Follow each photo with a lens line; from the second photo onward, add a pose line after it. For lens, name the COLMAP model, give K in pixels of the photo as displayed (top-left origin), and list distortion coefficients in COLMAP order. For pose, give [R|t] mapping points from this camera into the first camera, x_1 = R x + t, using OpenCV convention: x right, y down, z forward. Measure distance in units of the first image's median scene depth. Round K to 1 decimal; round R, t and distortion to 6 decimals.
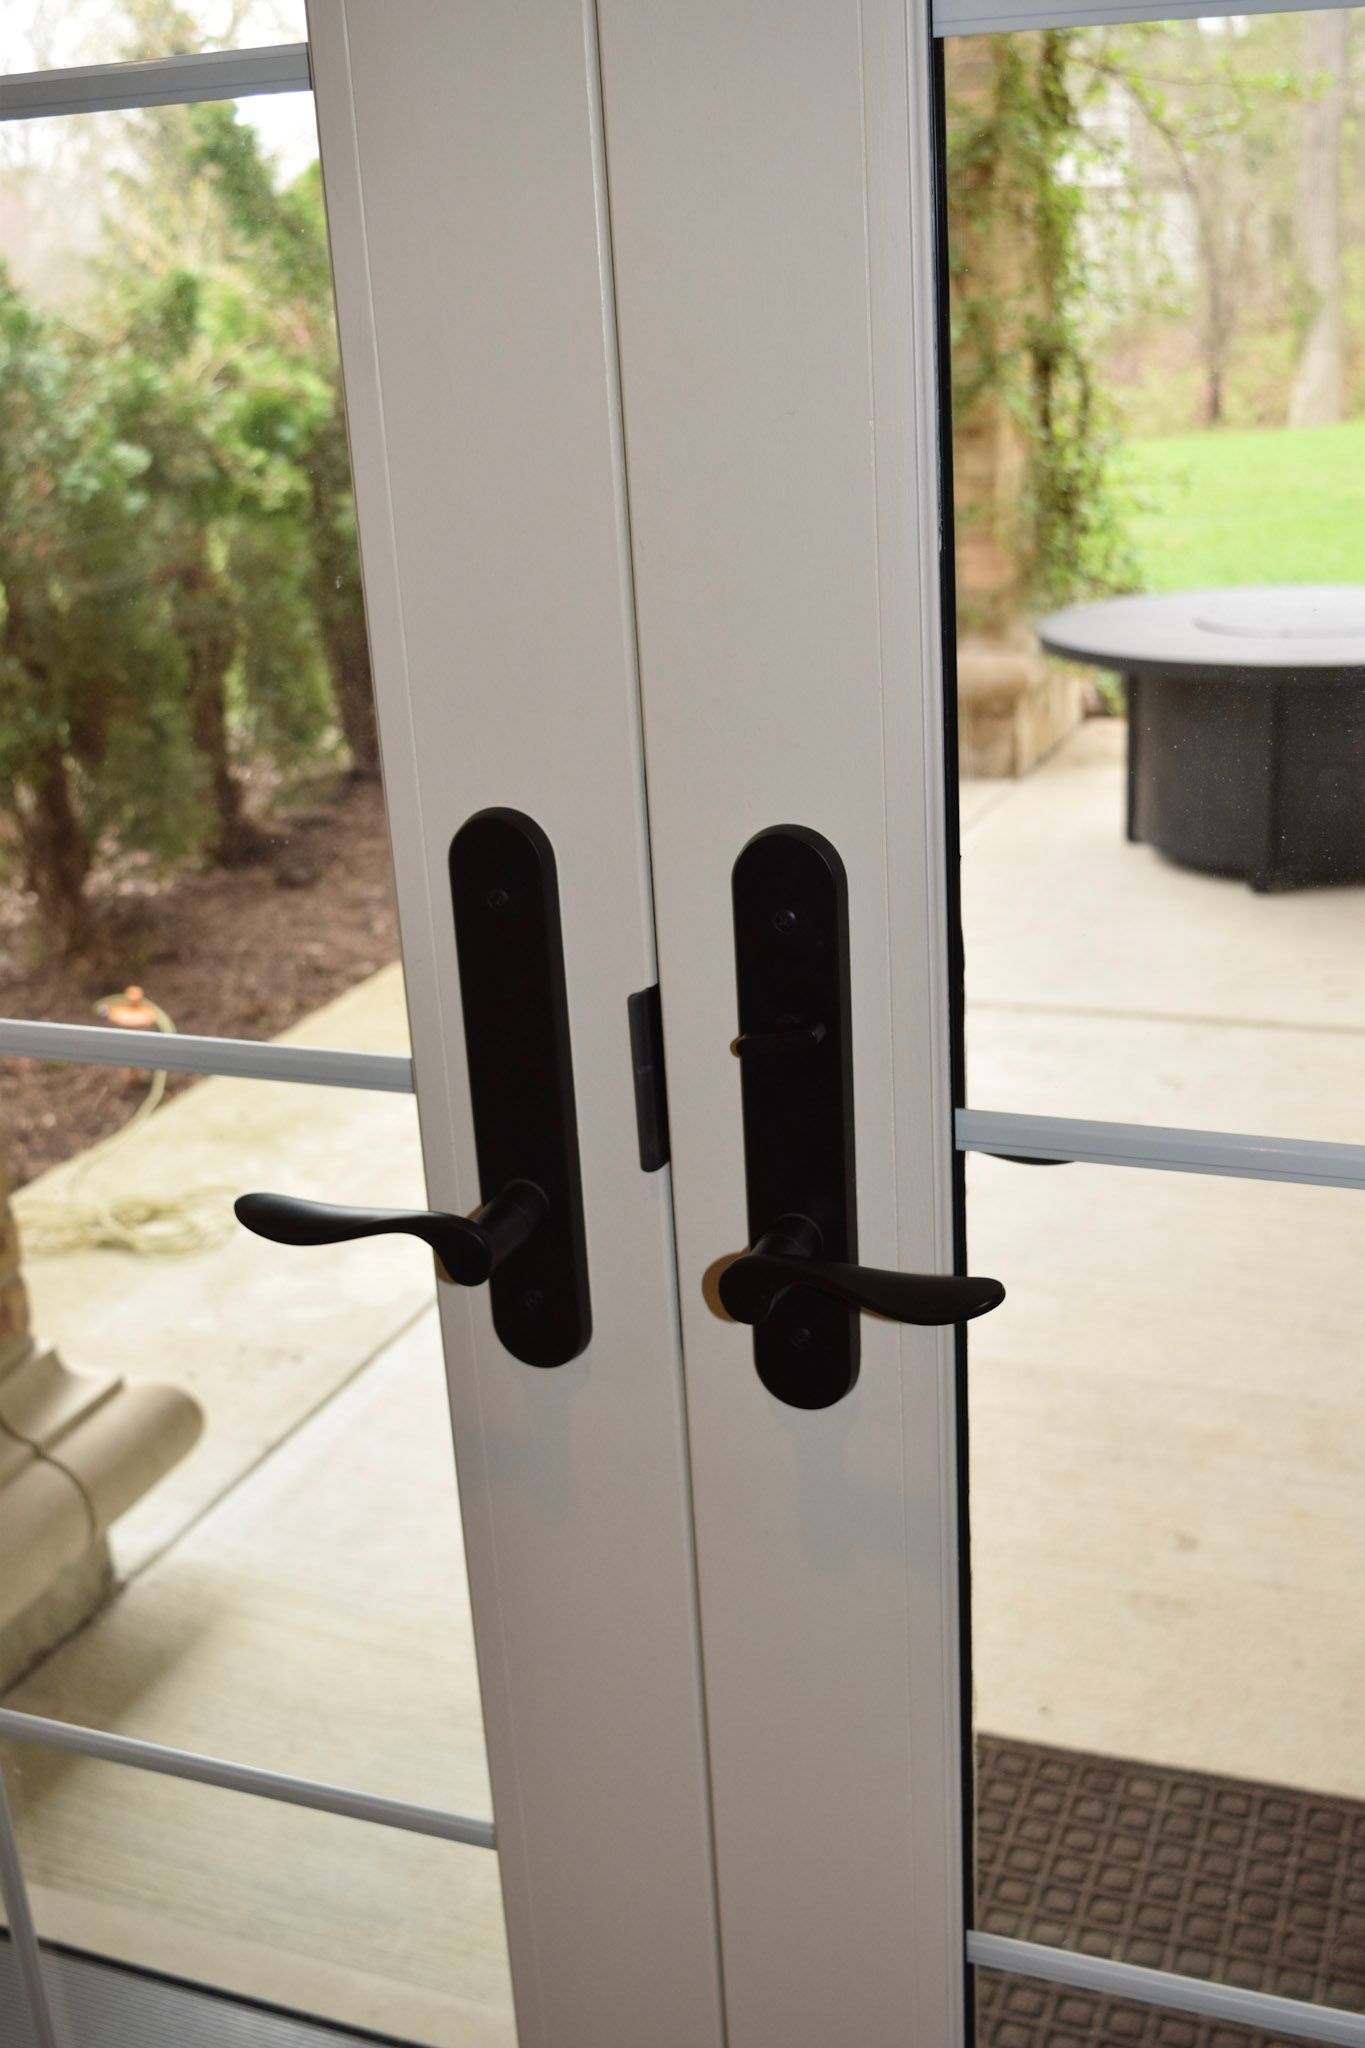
lens RADIAL K [[2207.0, 0, 682.5], [0, 2207.0, 1024.0], [0, 0, 1]] dist [-0.070373, -0.004049]
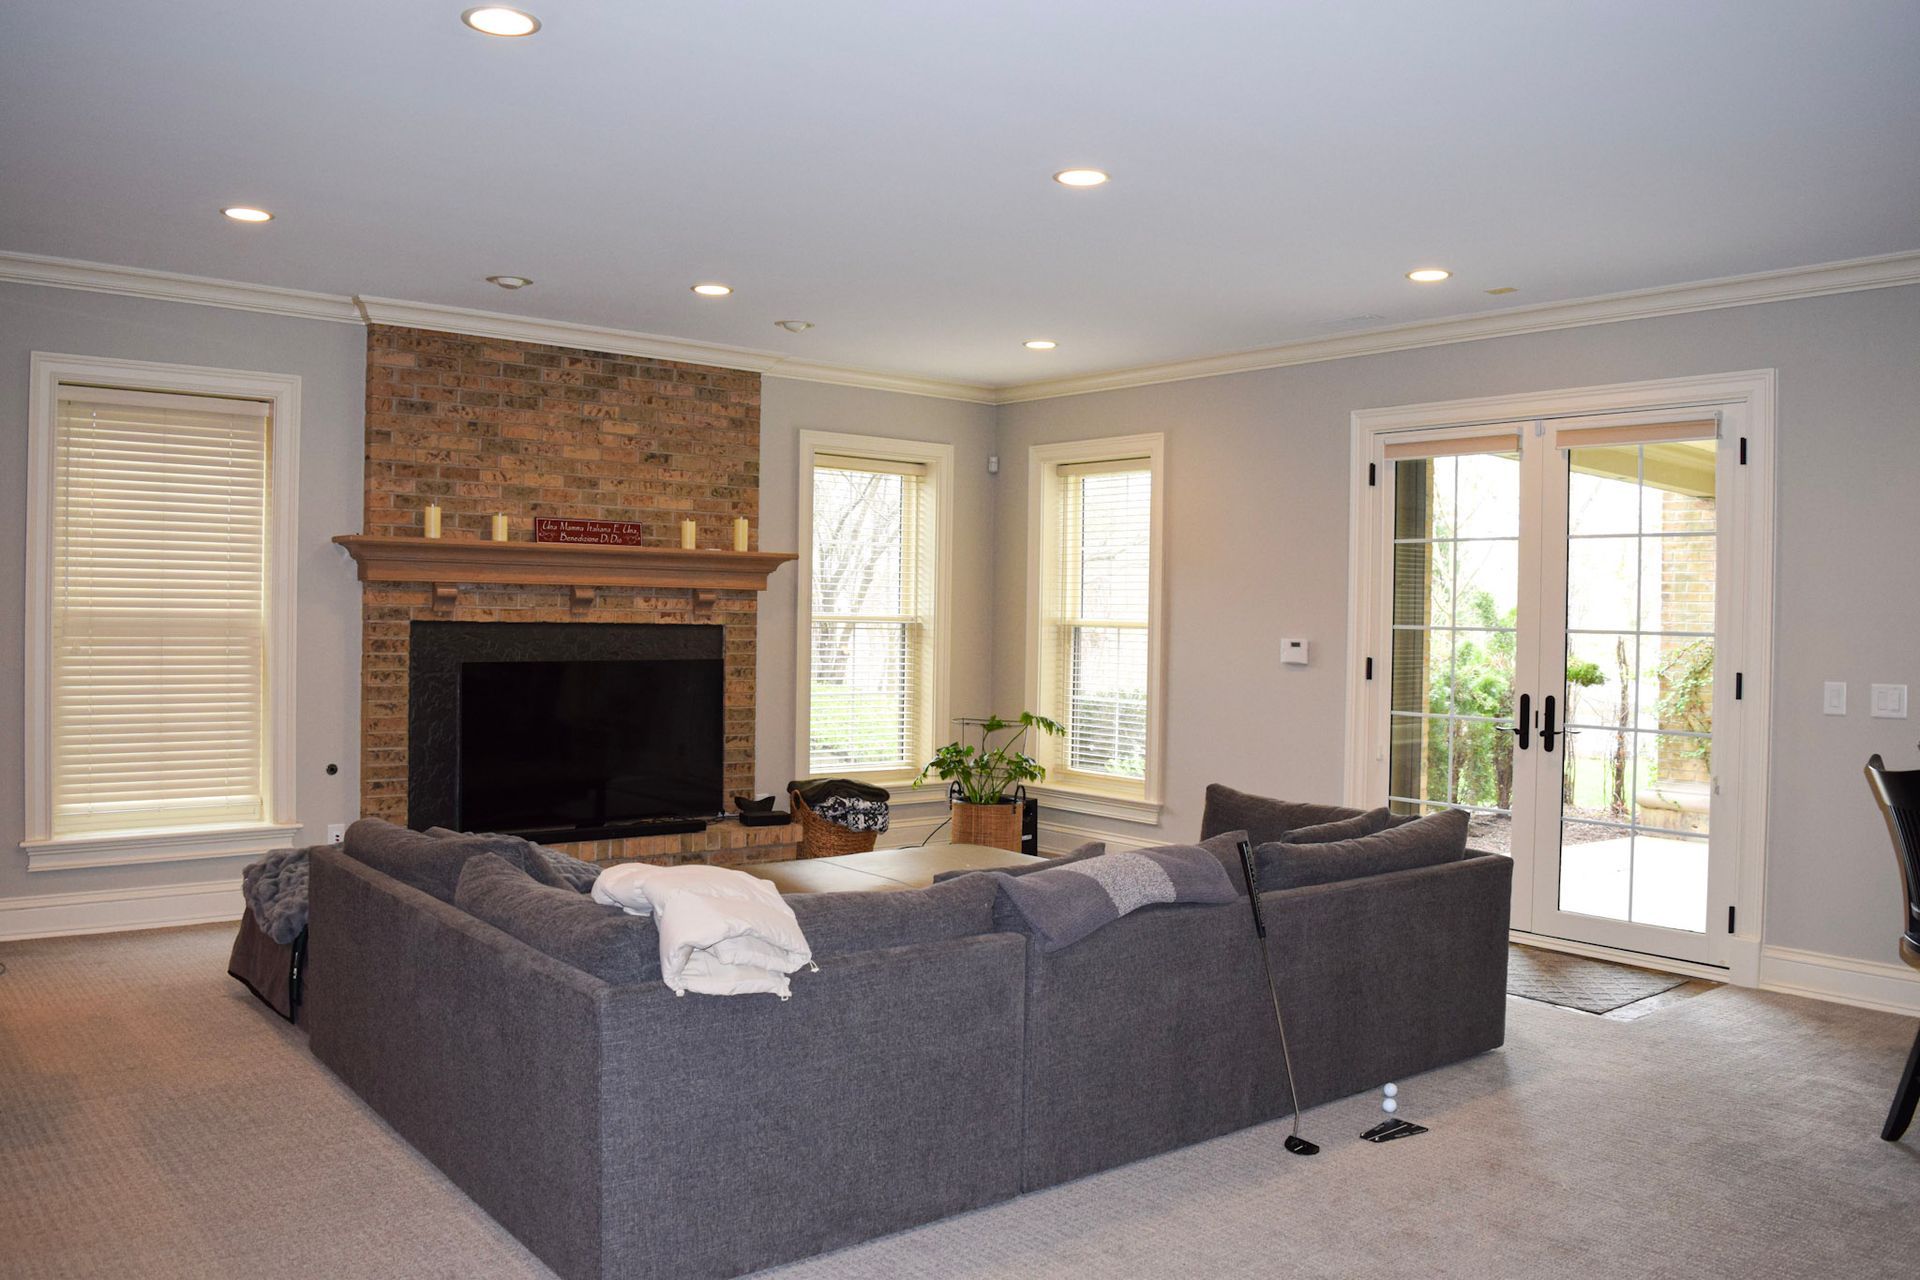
lens RADIAL K [[1502.4, 0, 960.0], [0, 1502.4, 640.0], [0, 0, 1]] dist [-0.104538, 0.034717]
pose [[0.872263, 0.078131, -0.482756, 0.196609], [-0.227598, 0.938588, -0.259329, 0.433882], [0.432847, 0.336077, 0.836478, -1.281591]]
